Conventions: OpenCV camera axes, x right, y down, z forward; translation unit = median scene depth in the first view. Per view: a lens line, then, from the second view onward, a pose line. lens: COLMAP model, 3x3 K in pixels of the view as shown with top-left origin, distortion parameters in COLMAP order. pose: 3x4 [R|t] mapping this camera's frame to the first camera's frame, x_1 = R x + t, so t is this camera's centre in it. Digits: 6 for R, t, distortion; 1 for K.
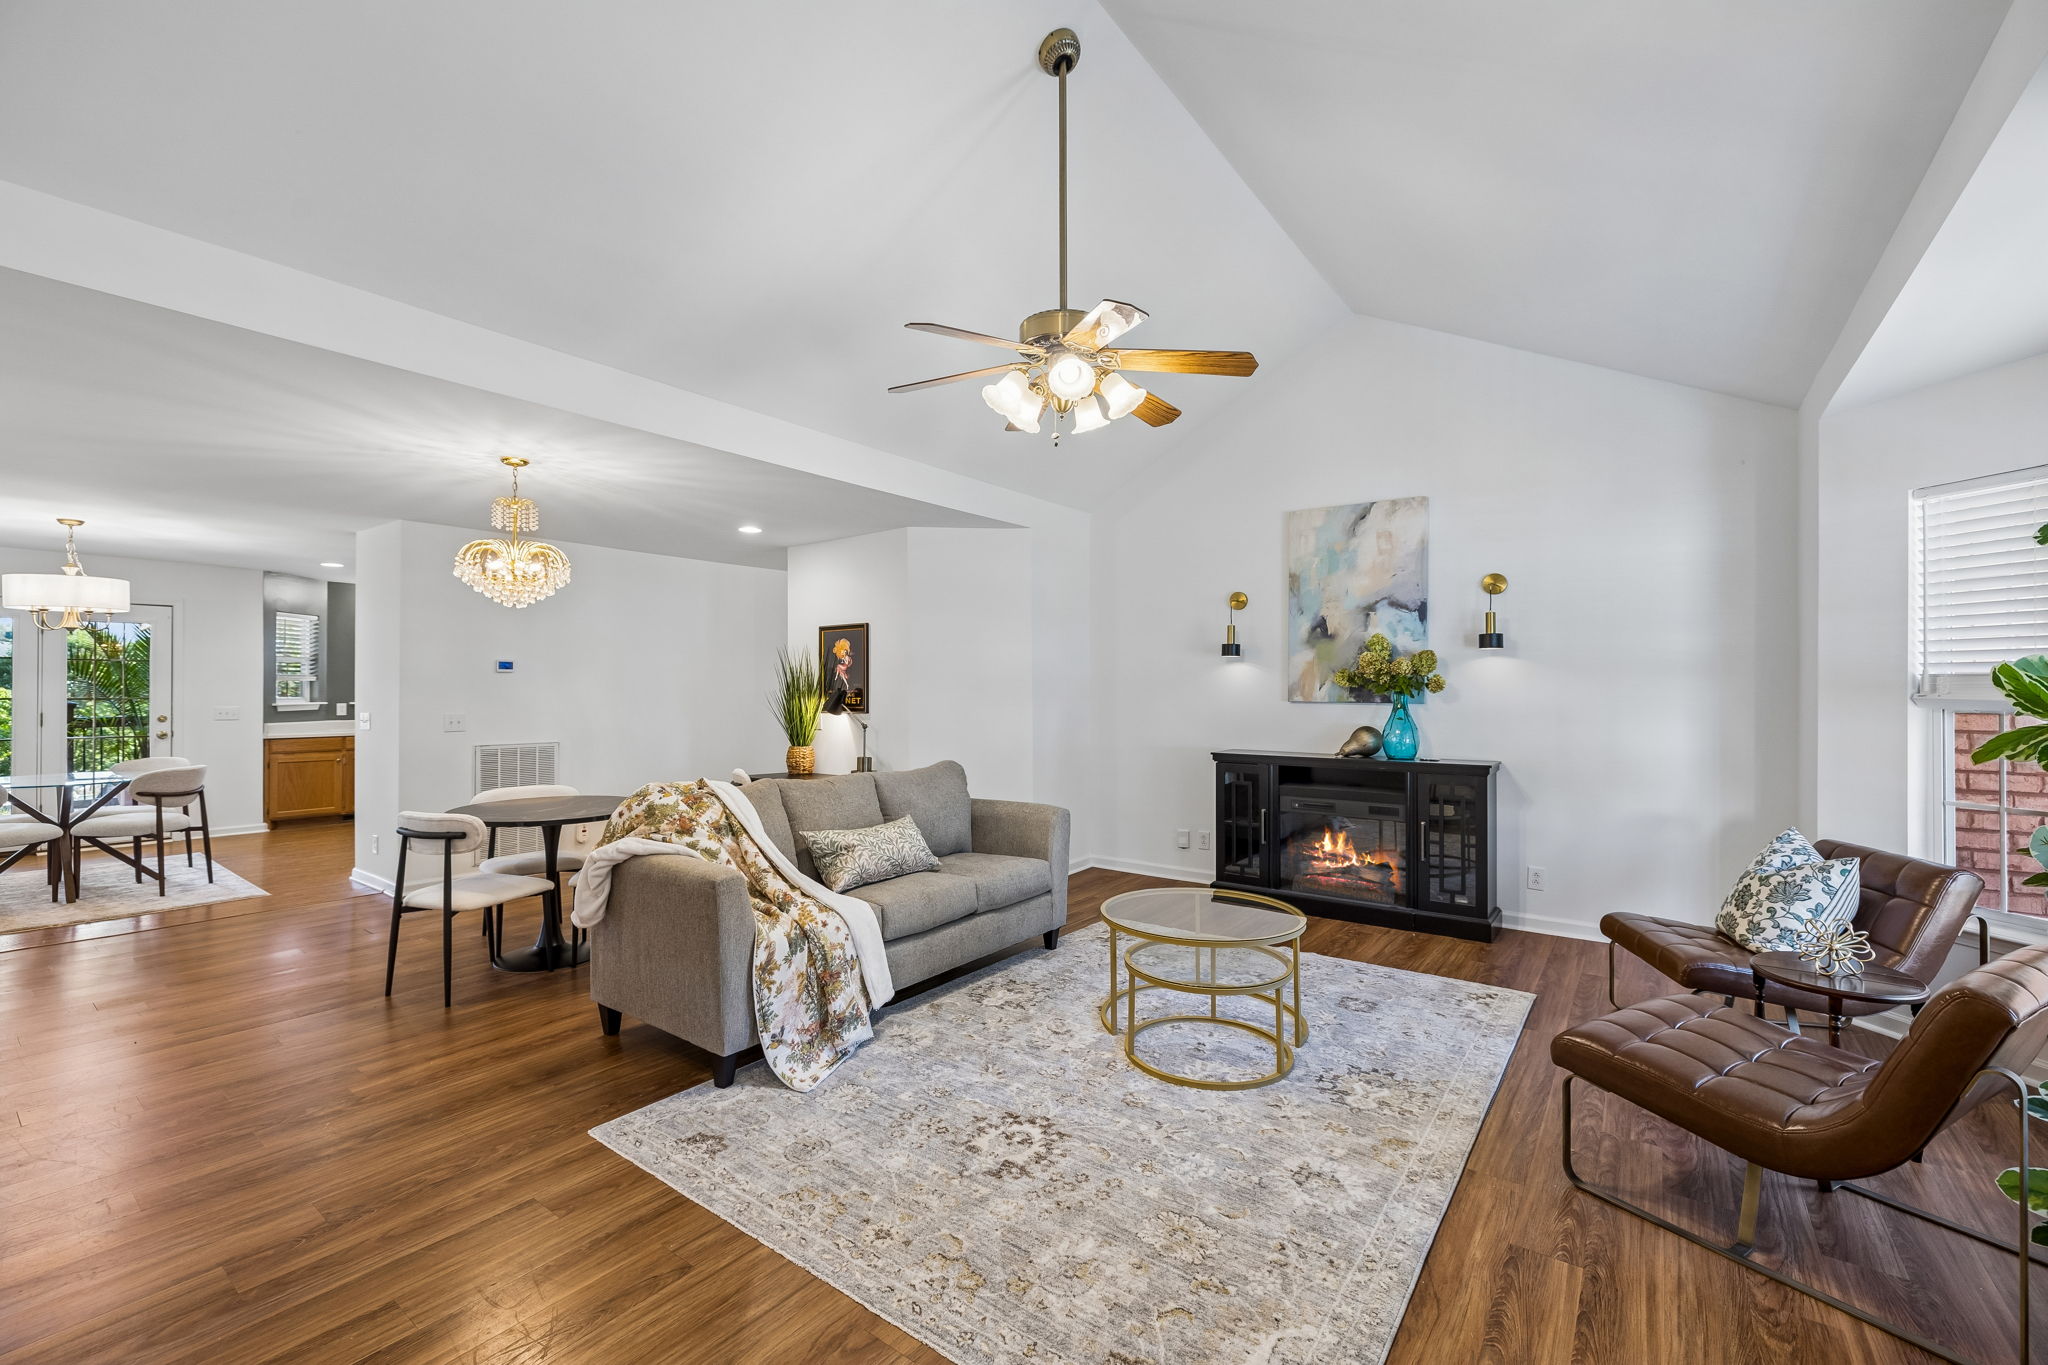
lens RADIAL K [[848.1, 0, 1019.5], [0, 848.1, 682.3], [0, 0, 1]] dist [-0.000430, -0.000688]
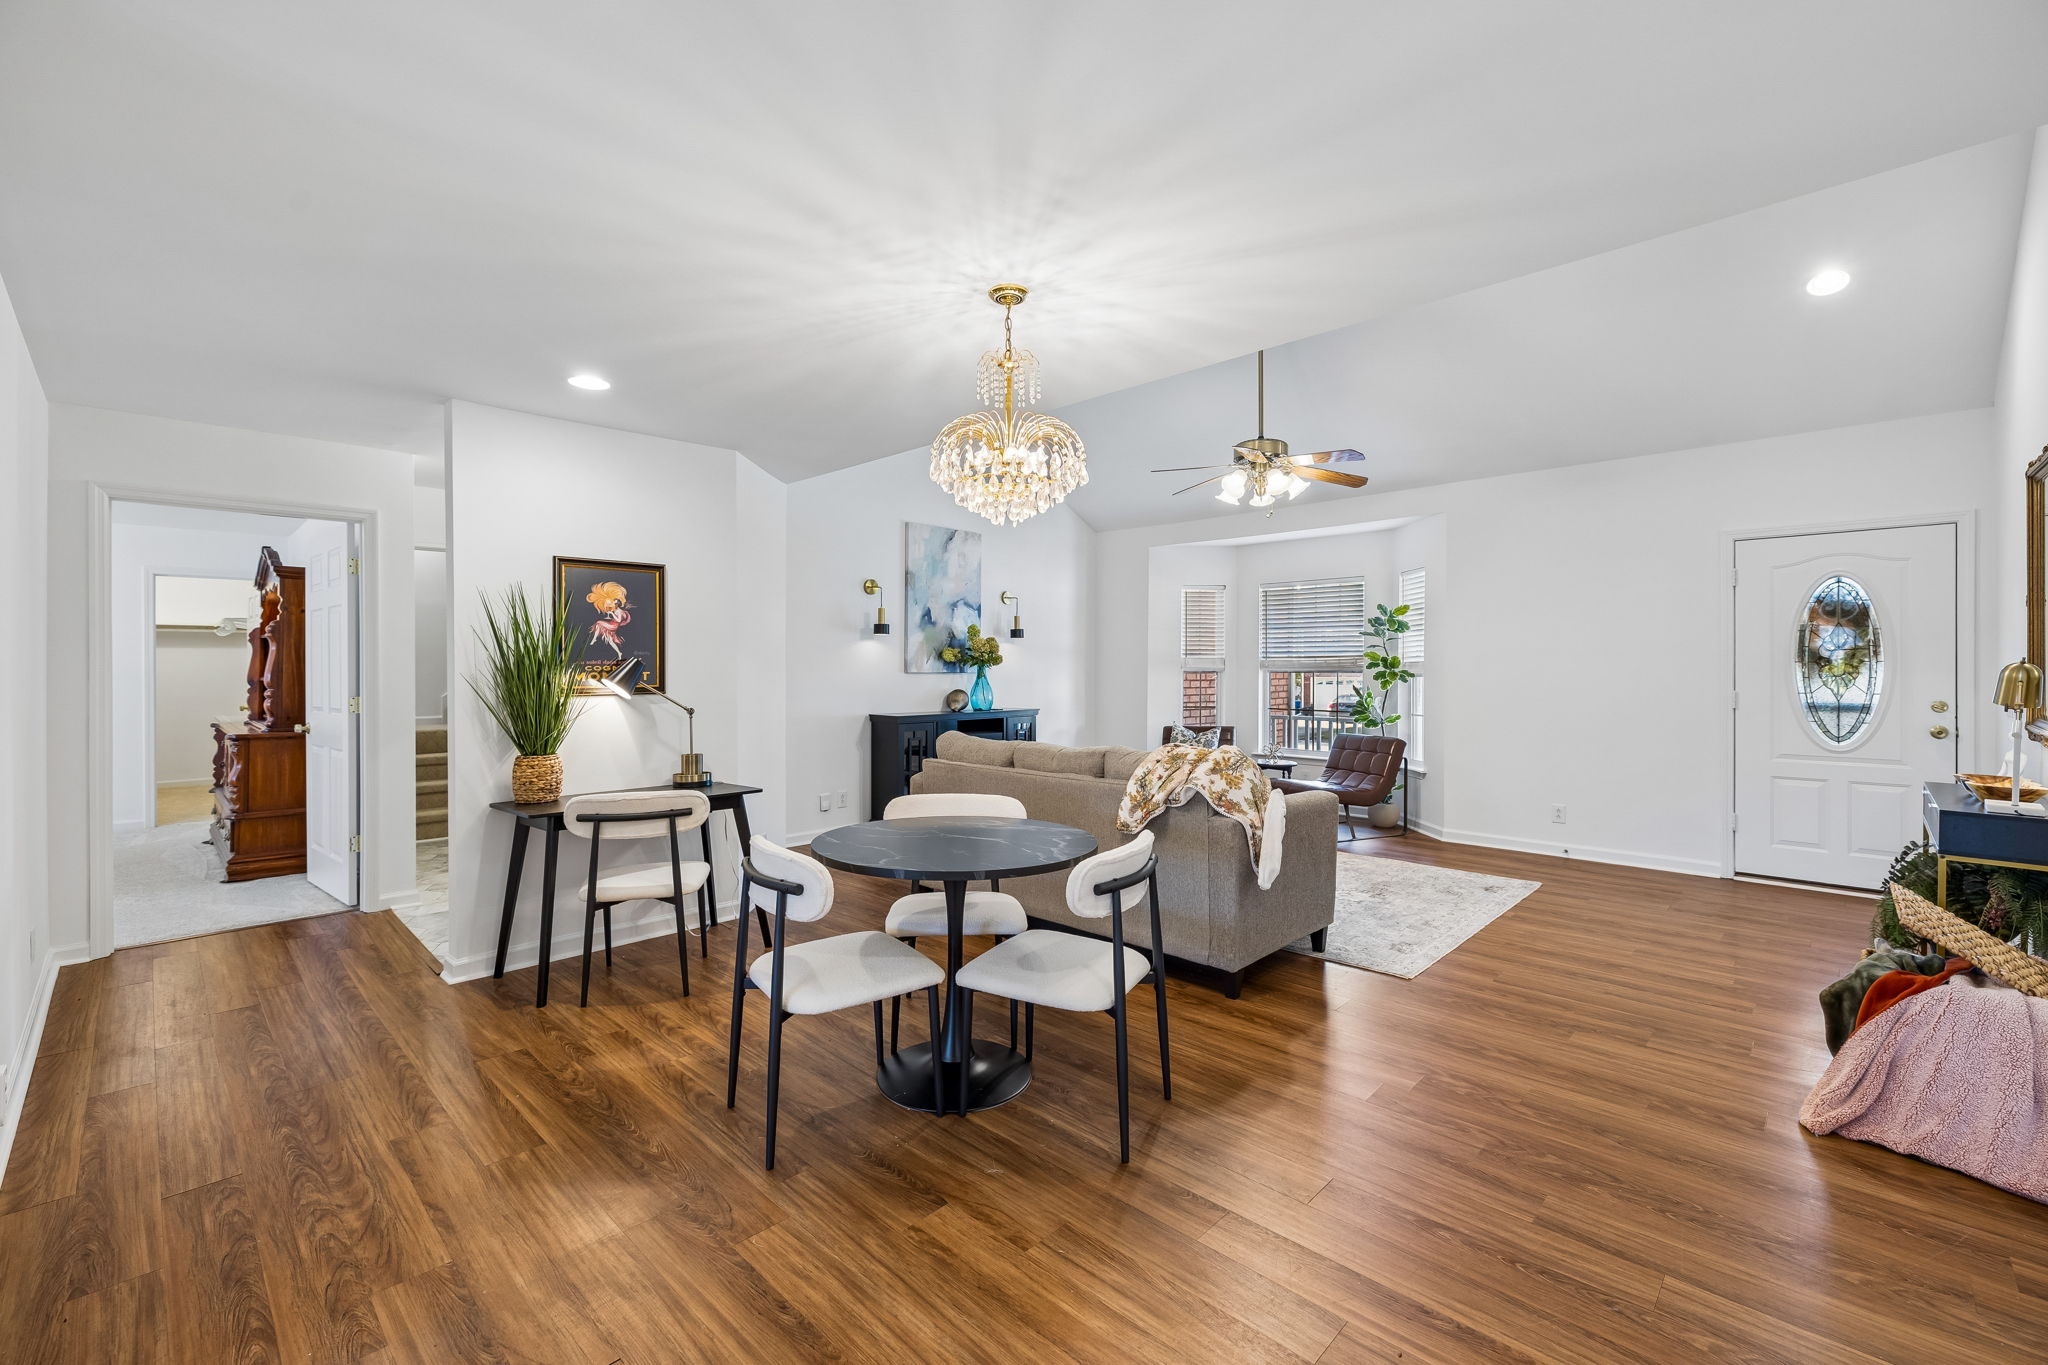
lens RADIAL K [[848.1, 0, 1014.9], [0, 848.1, 665.1], [0, 0, 1]] dist [-0.000430, -0.000688]
pose [[0.123156, 0.002522, 0.992384, -0.934034], [-0.005929, 0.999981, -0.001806, 0.013704], [-0.992370, -0.005661, 0.123168, 0.701716]]
